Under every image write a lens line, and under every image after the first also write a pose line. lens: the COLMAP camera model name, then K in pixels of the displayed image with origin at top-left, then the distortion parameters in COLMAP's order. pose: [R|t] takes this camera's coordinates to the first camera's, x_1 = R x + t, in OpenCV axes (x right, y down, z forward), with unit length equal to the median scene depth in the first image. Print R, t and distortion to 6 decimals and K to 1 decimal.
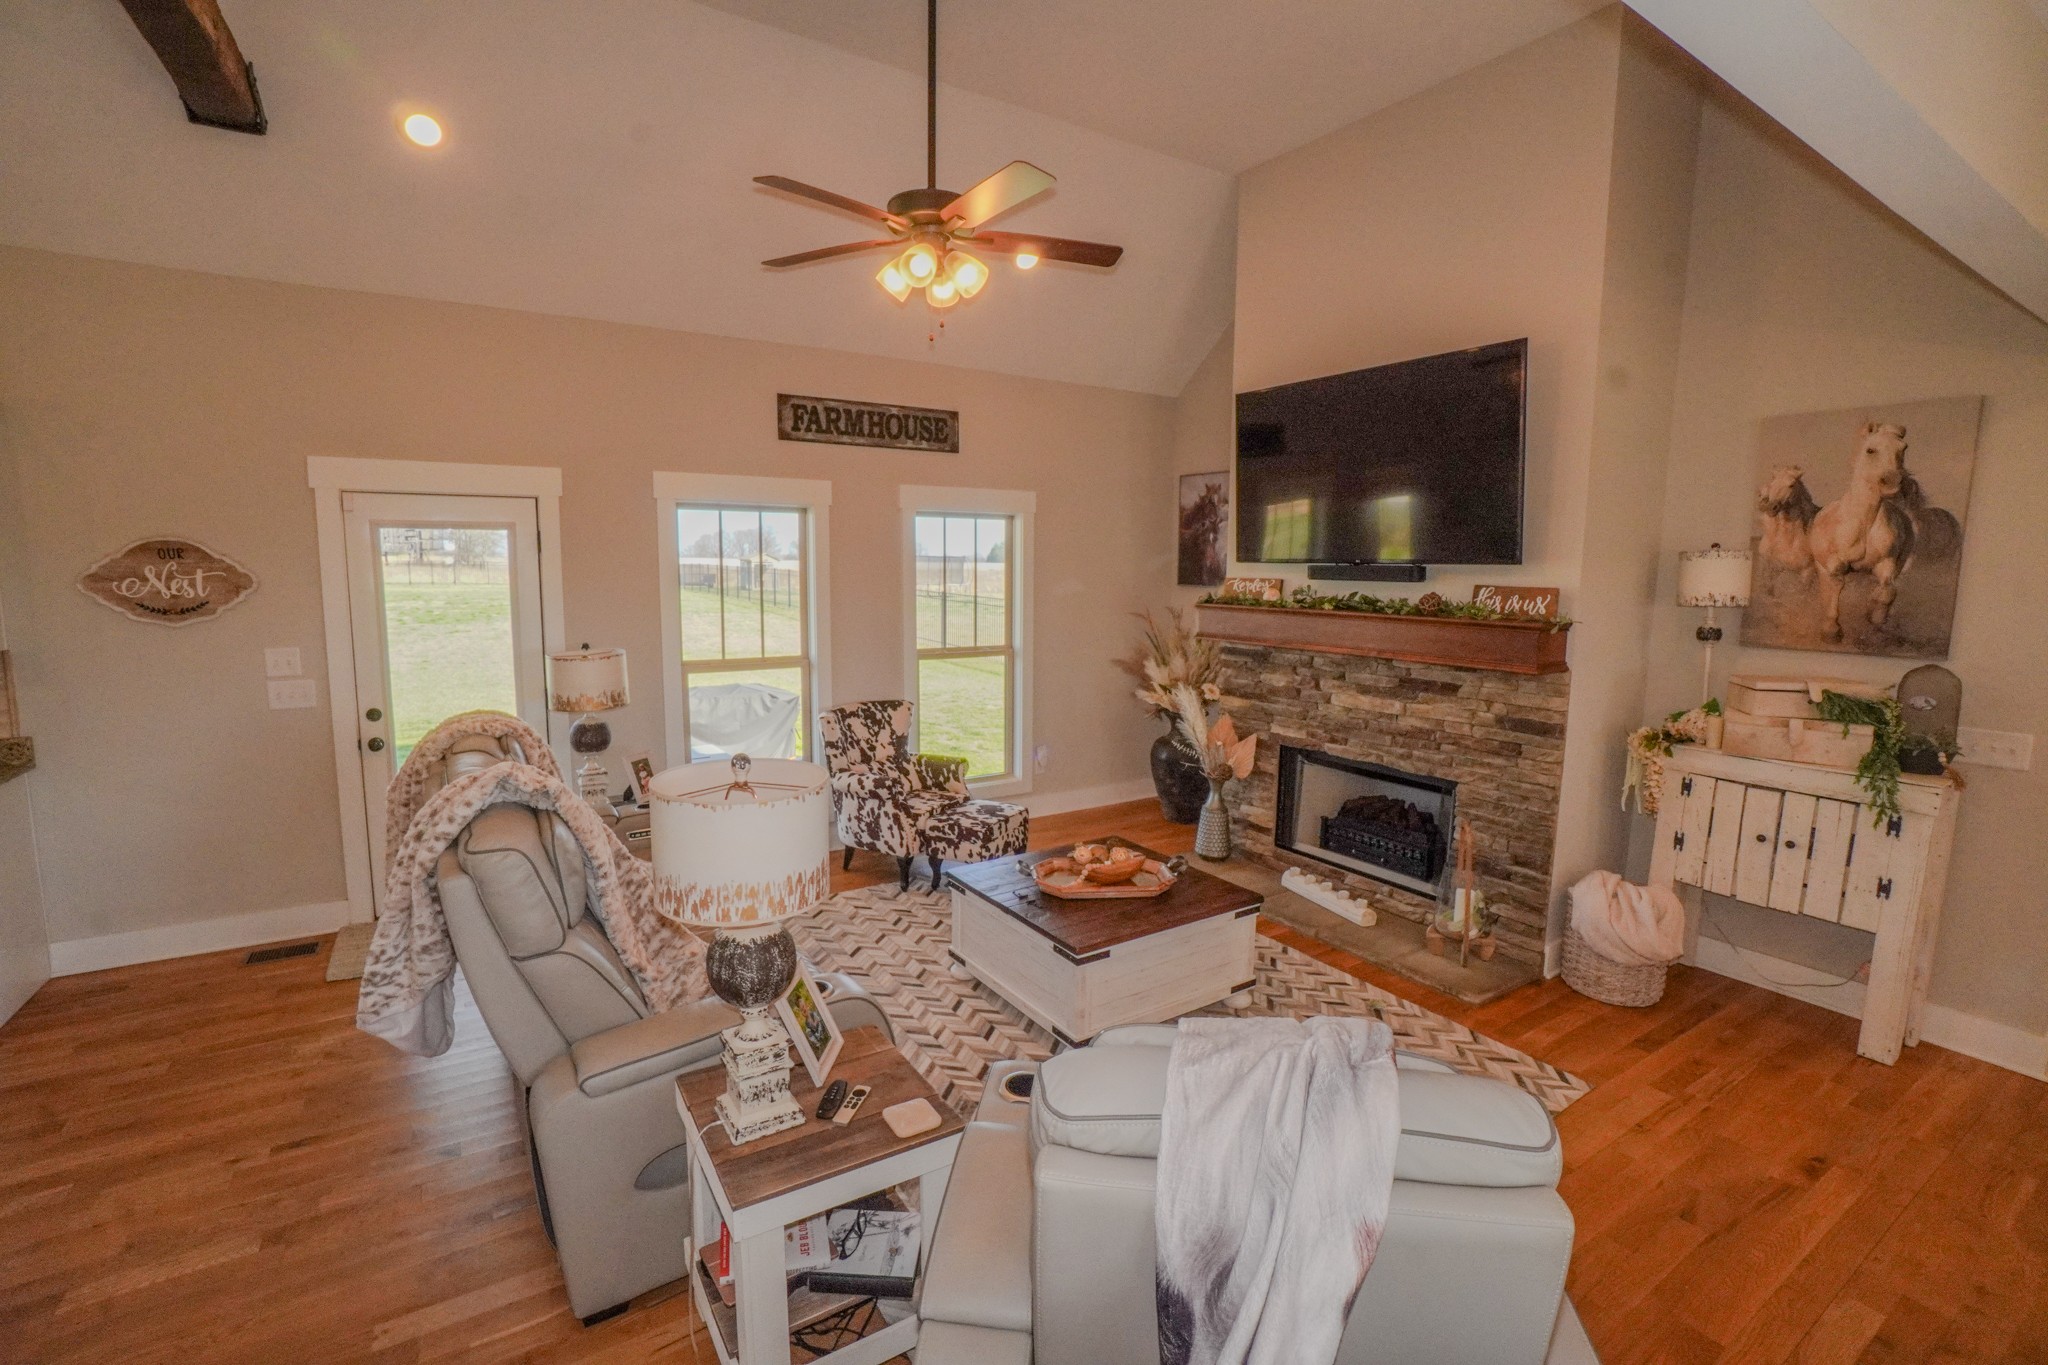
lens RADIAL K [[904.3, 0, 1015.4], [0, 904.3, 675.3], [0, 0, 1]] dist [-0.061672, 0.023983]
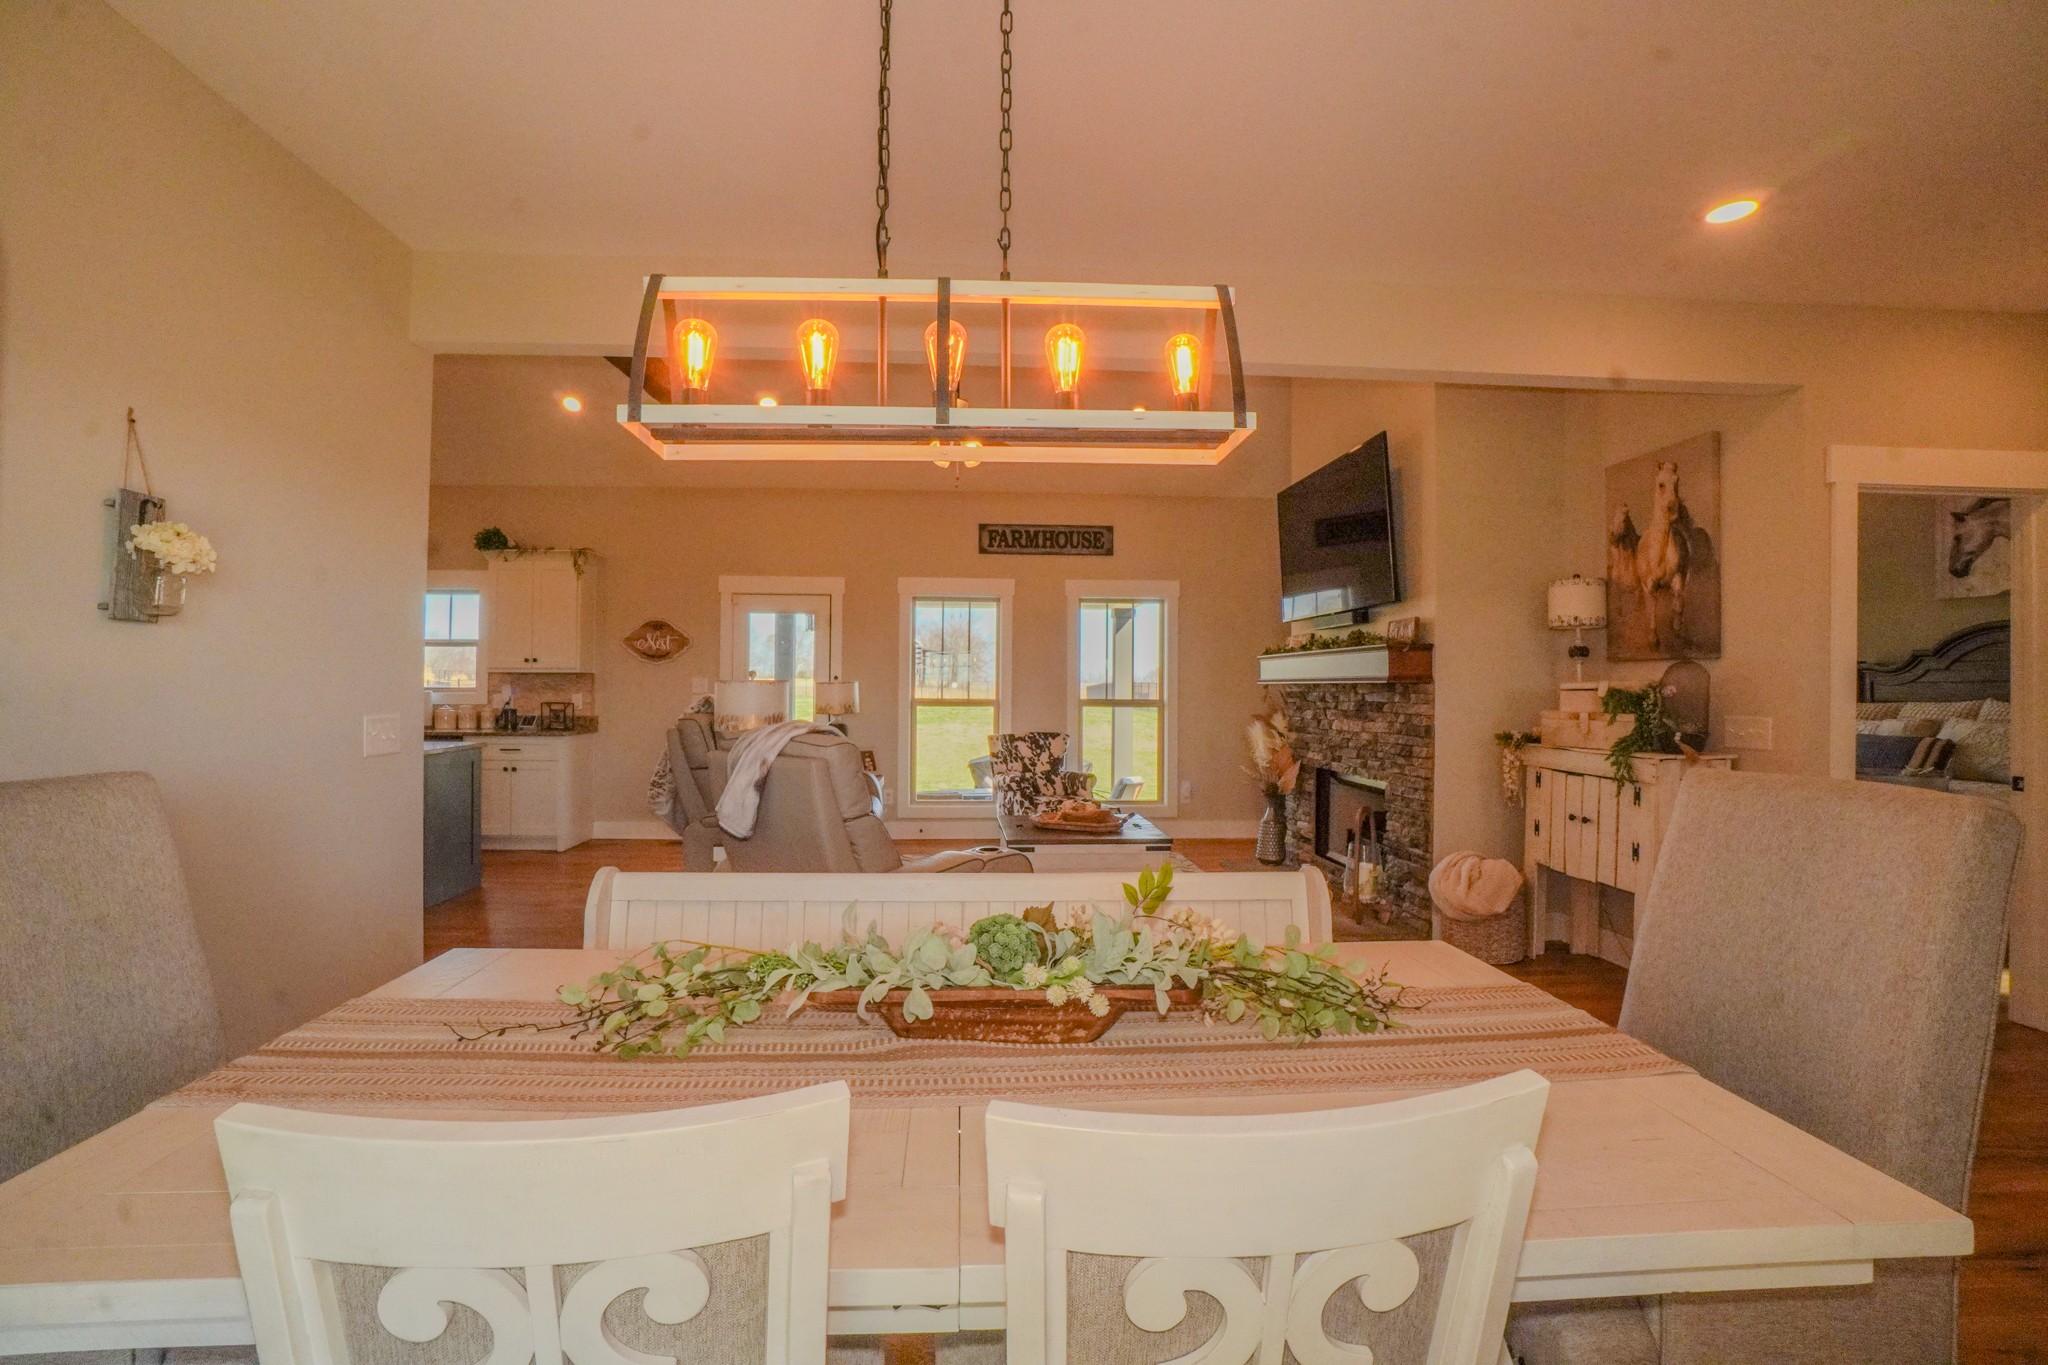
lens RADIAL K [[904.3, 0, 1015.4], [0, 904.3, 675.3], [0, 0, 1]] dist [-0.061672, 0.023983]
pose [[0.877926, -0.008539, -0.478721, 0.632022], [-0.058603, 0.990407, -0.125138, 0.156195], [0.475197, 0.137916, 0.869003, -0.325242]]
